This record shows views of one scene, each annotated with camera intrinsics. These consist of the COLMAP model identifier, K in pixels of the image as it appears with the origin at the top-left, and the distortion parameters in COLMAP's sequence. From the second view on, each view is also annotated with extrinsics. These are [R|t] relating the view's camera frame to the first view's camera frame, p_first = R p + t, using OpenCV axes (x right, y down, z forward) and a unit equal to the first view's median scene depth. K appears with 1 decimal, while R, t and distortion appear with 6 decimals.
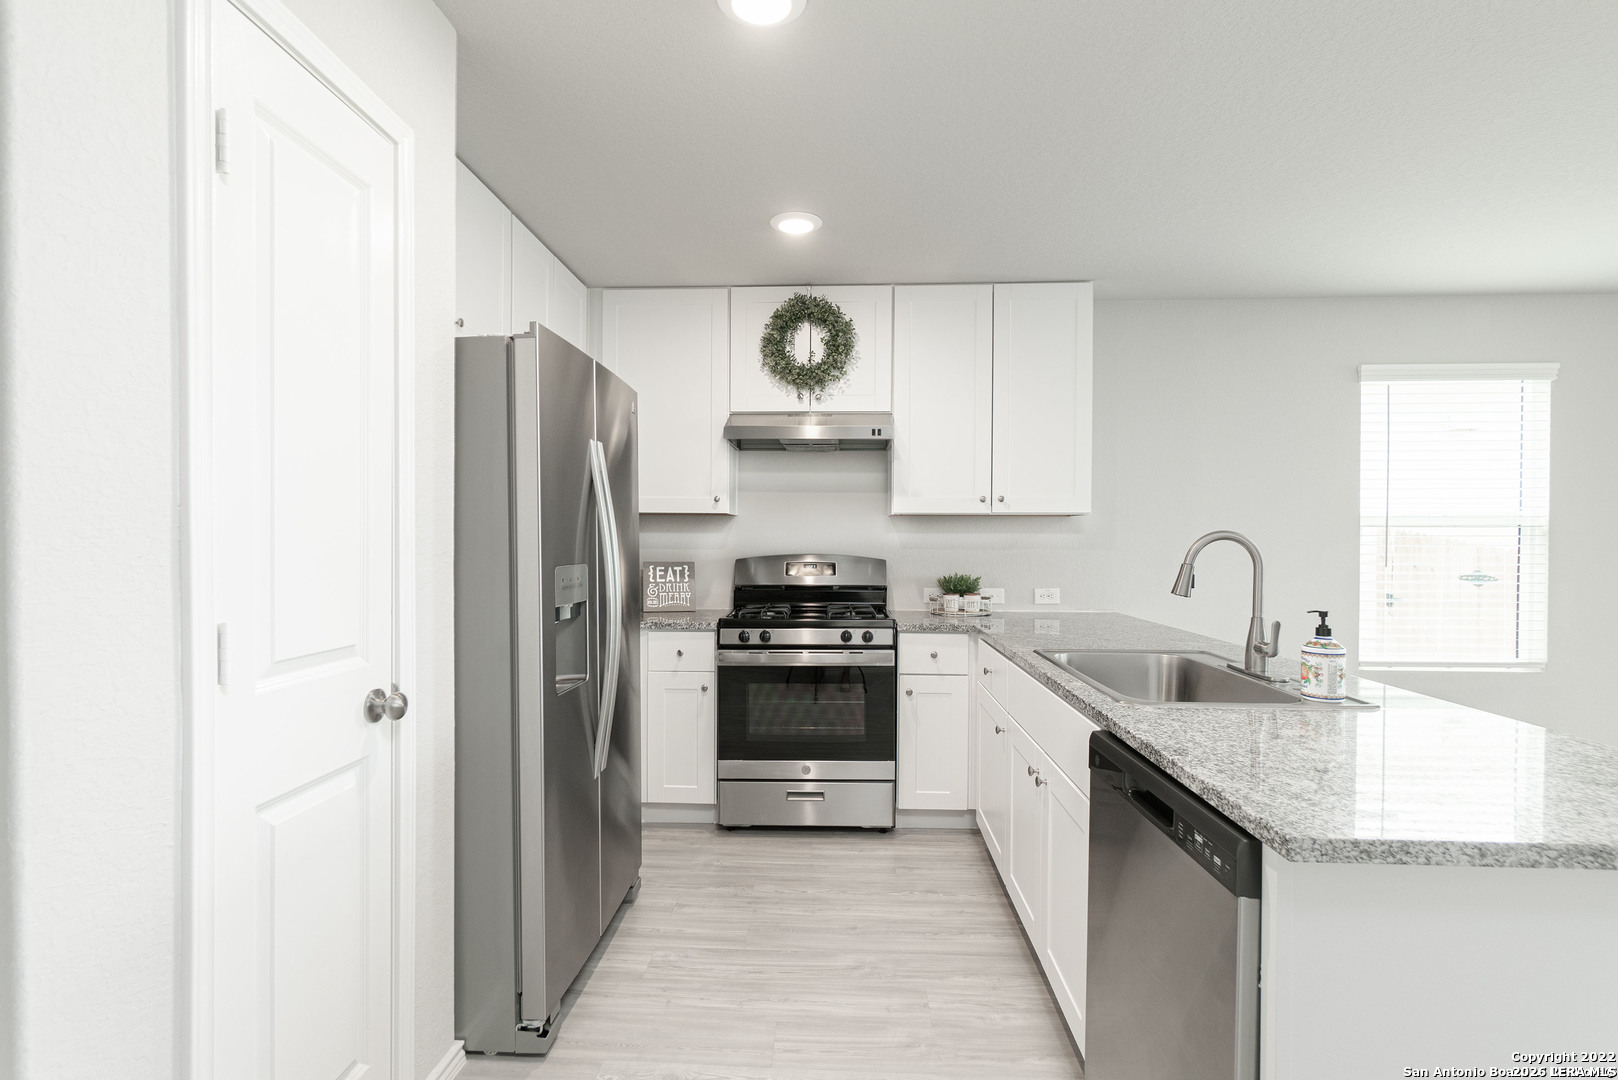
lens RADIAL K [[785.7, 0, 789.1], [0, 785.7, 551.0], [0, 0, 1]] dist [-0.000383, -0.000165]
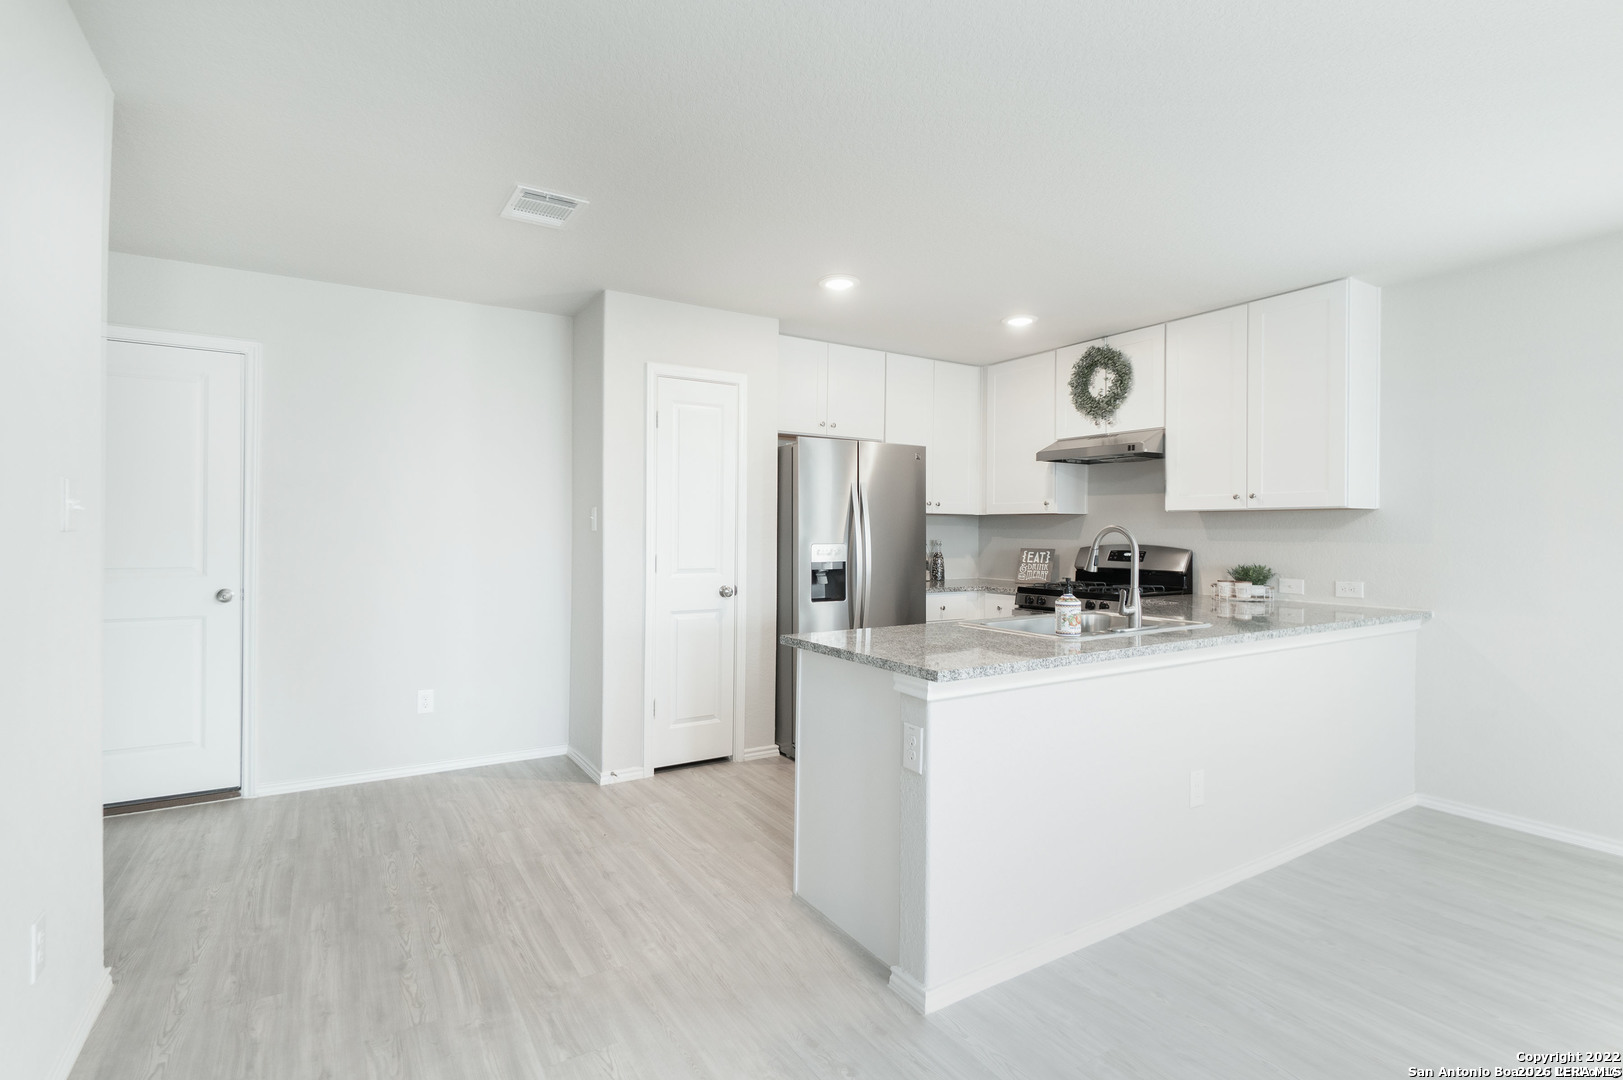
lens RADIAL K [[780.4, 0, 786.7], [0, 780.4, 539.4], [0, 0, 1]] dist [0.001393, -0.000094]
pose [[0.555620, 0.007487, -0.831403, 0.814214], [-0.014288, 0.999898, -0.000544, 0.004971], [0.831314, 0.012181, 0.555670, -0.152772]]
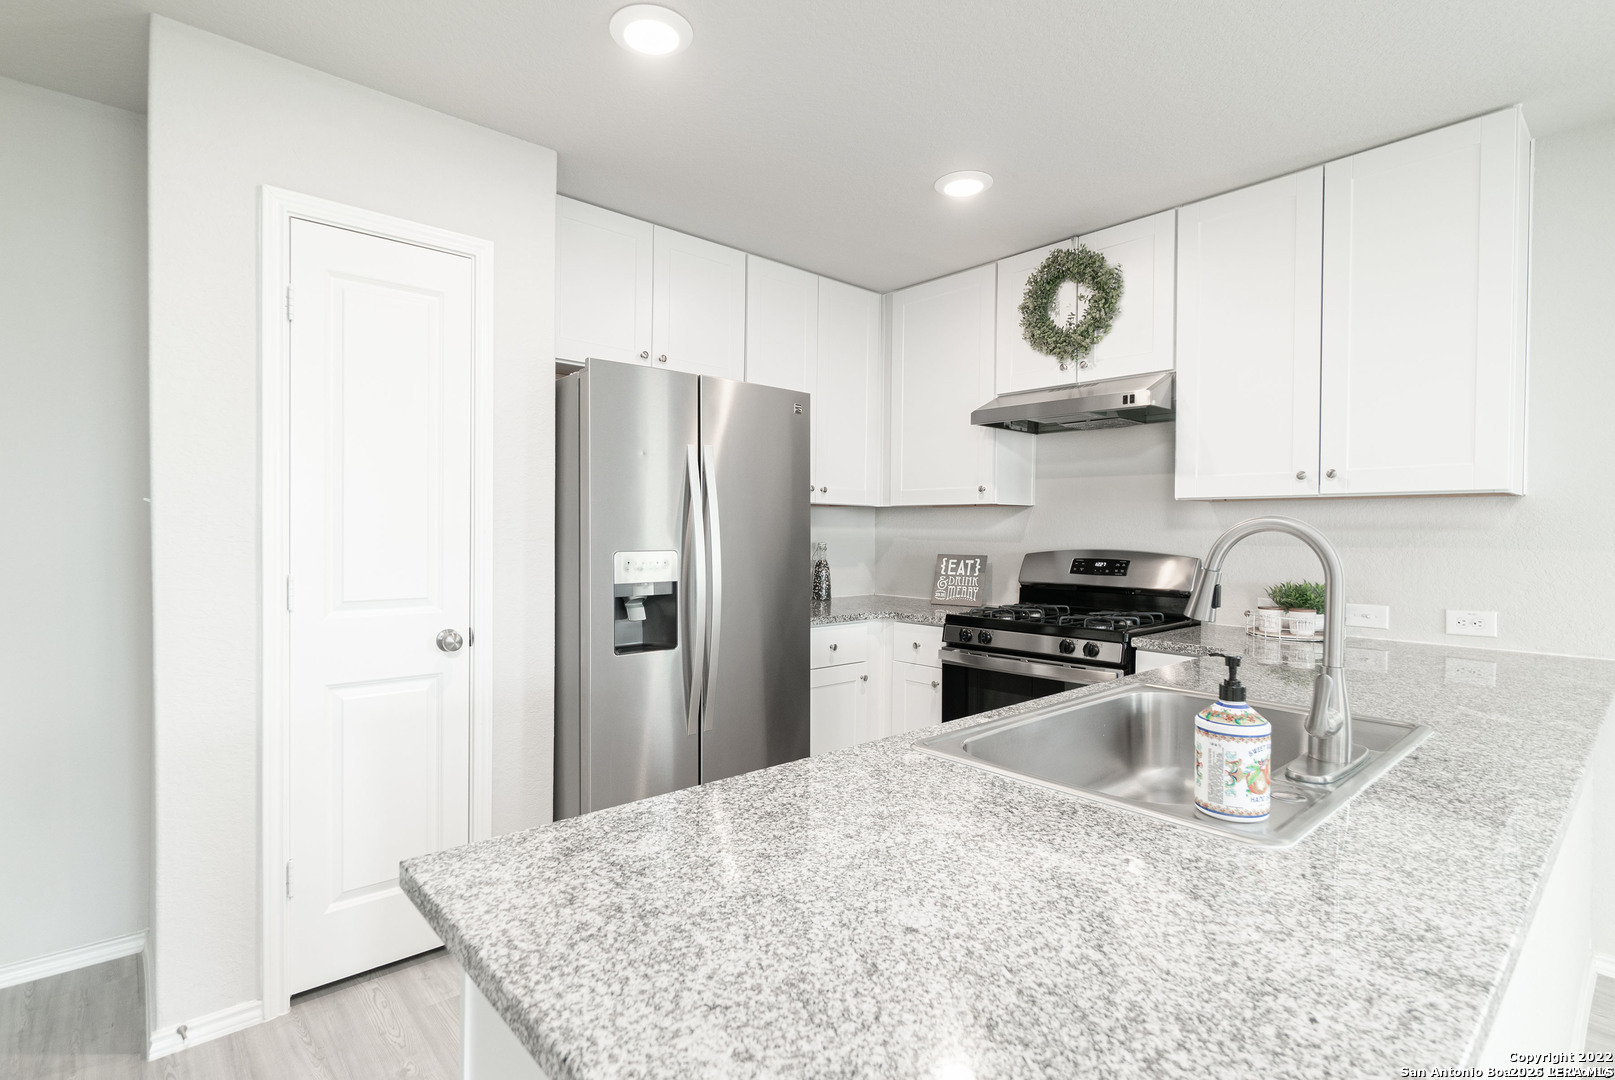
lens RADIAL K [[776.6, 0, 796.0], [0, 776.6, 544.0], [0, 0, 1]] dist [0.000118, -0.000013]
pose [[0.699435, 0.013459, -0.714569, 0.425732], [-0.014456, 0.999885, 0.004683, -0.001191], [0.714550, 0.007054, 0.699549, 0.190051]]
